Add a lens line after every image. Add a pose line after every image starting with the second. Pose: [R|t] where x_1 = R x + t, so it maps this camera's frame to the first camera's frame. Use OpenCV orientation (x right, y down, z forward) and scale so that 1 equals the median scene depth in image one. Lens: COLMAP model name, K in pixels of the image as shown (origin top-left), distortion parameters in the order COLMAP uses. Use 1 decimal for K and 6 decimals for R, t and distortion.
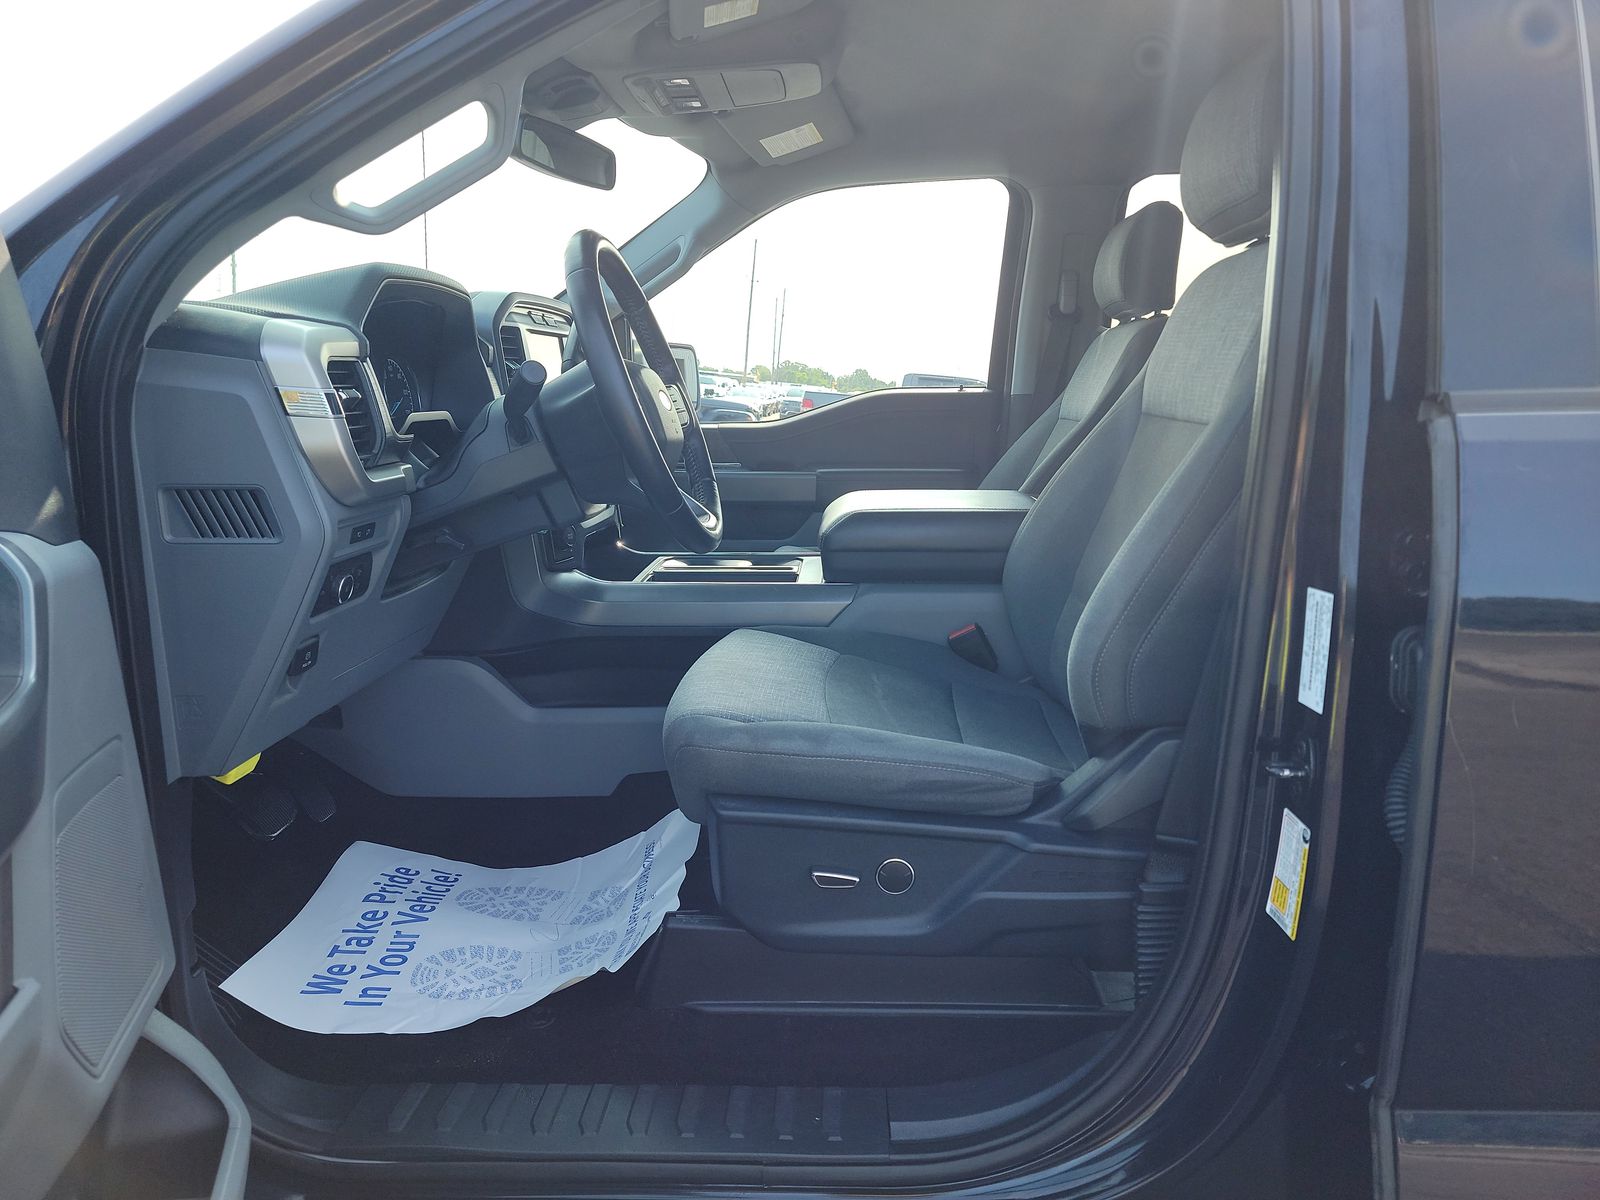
lens RADIAL K [[1124.5, 0, 801.9], [0, 1124.5, 595.6], [0, 0, 1]] dist [0.043211, -0.047730]
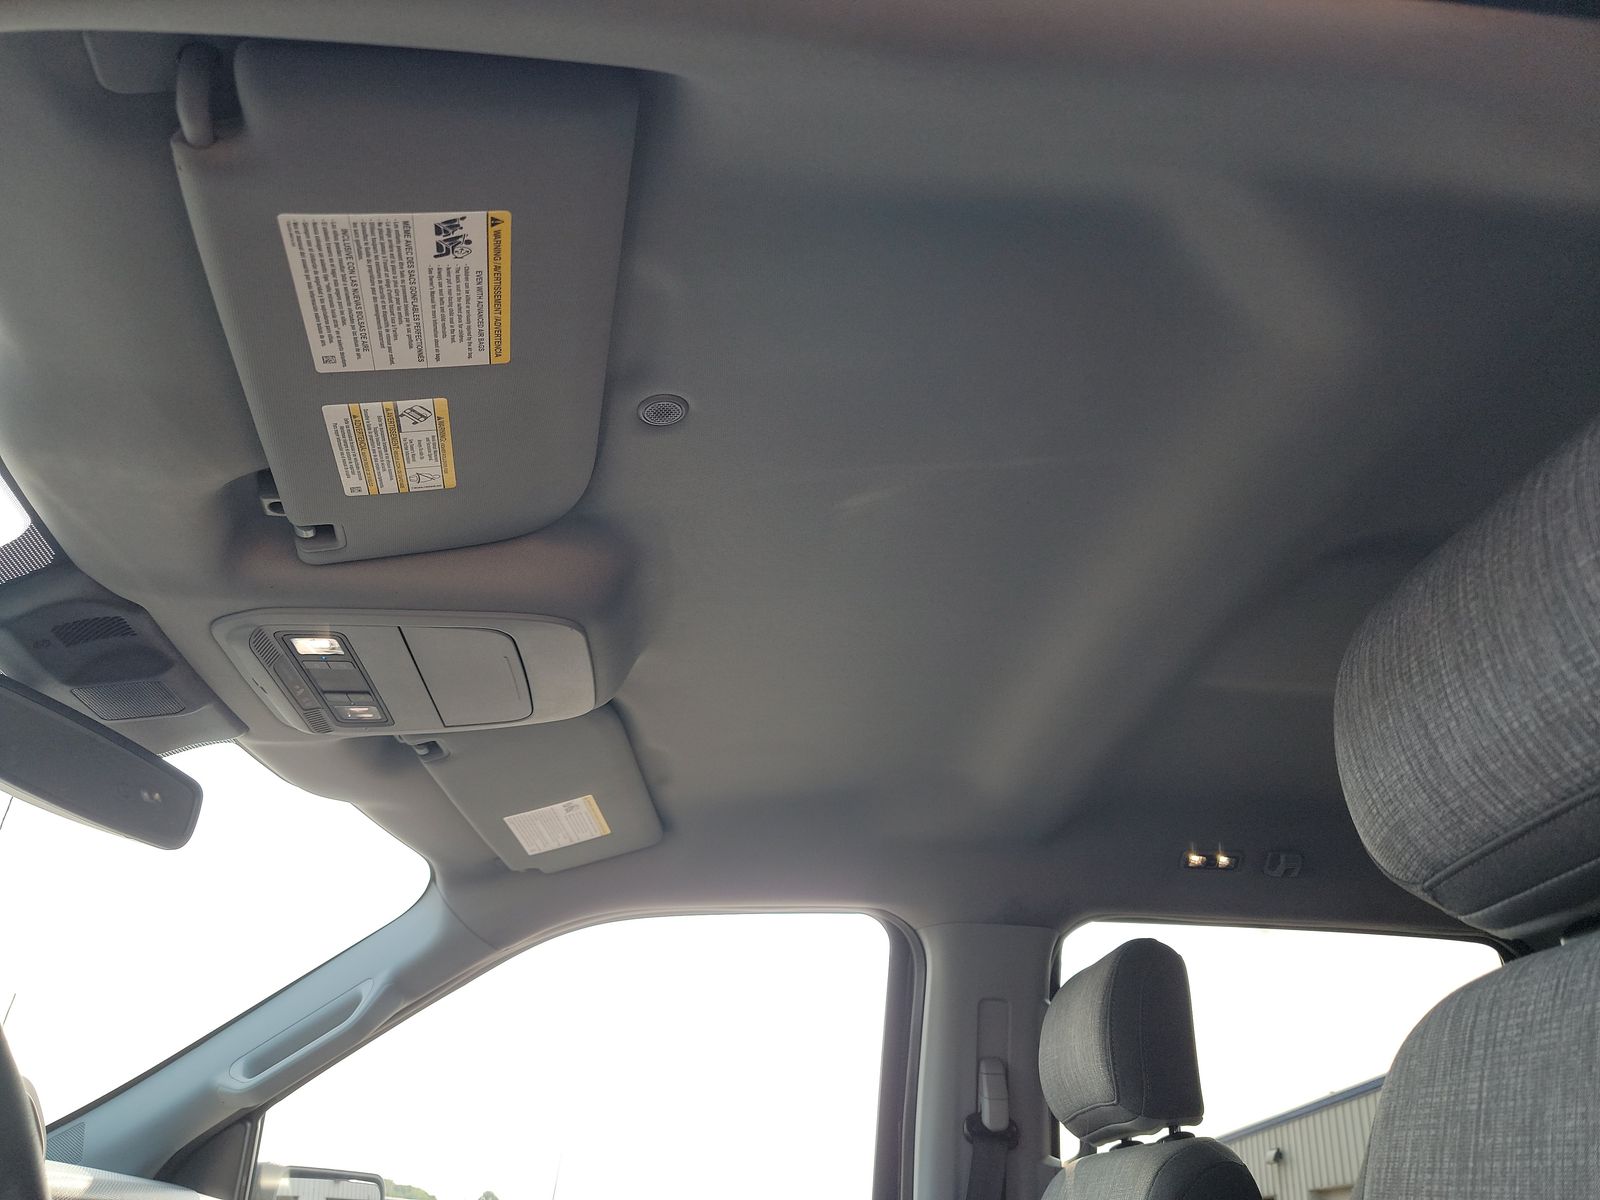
lens RADIAL K [[1124.5, 0, 806.9], [0, 1124.5, 593.7], [0, 0, 1]] dist [0.043211, -0.047730]
pose [[0.989965, 0.081341, 0.115551, 0.047054], [0.012390, 0.764601, -0.644385, -0.091331], [-0.140765, 0.639351, 0.755920, 0.421896]]
